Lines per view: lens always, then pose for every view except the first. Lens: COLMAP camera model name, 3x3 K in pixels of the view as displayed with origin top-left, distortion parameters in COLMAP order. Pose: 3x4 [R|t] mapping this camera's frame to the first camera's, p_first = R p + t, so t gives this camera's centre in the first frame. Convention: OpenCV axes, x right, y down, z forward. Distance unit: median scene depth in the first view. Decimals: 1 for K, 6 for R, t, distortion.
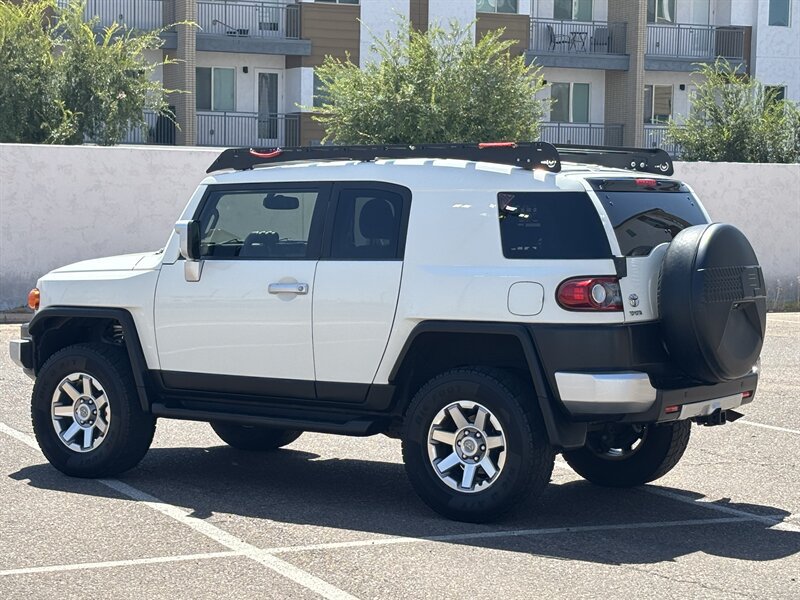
lens RADIAL K [[1838.9, 0, 383.2], [0, 1838.9, 306.6], [0, 0, 1]] dist [0.190049, 0.000000]
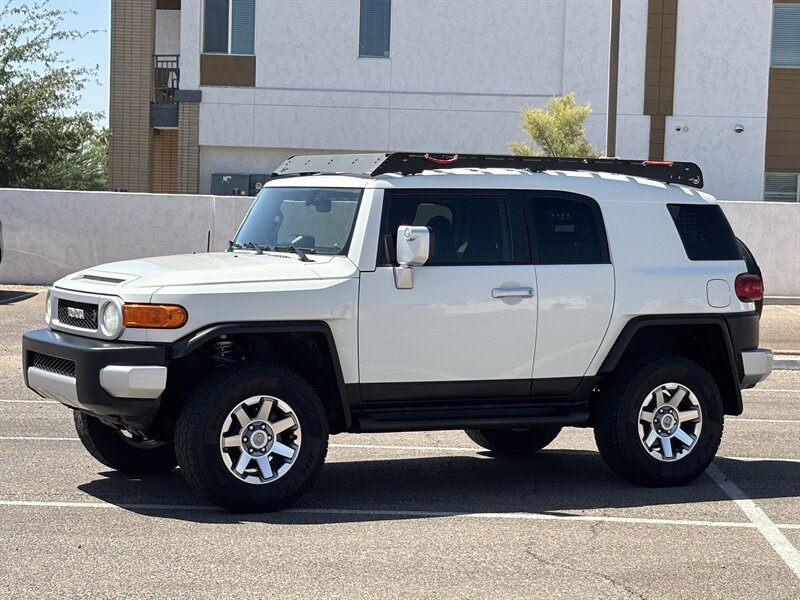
lens RADIAL K [[1838.9, 0, 387.9], [0, 1838.9, 306.4], [0, 0, 1]] dist [0.190049, 0.000000]
pose [[0.450521, -0.039925, 0.891872, -1.026877], [0.026755, 0.999155, 0.031212, -0.036802], [-0.892365, 0.009801, 0.451209, 0.601307]]
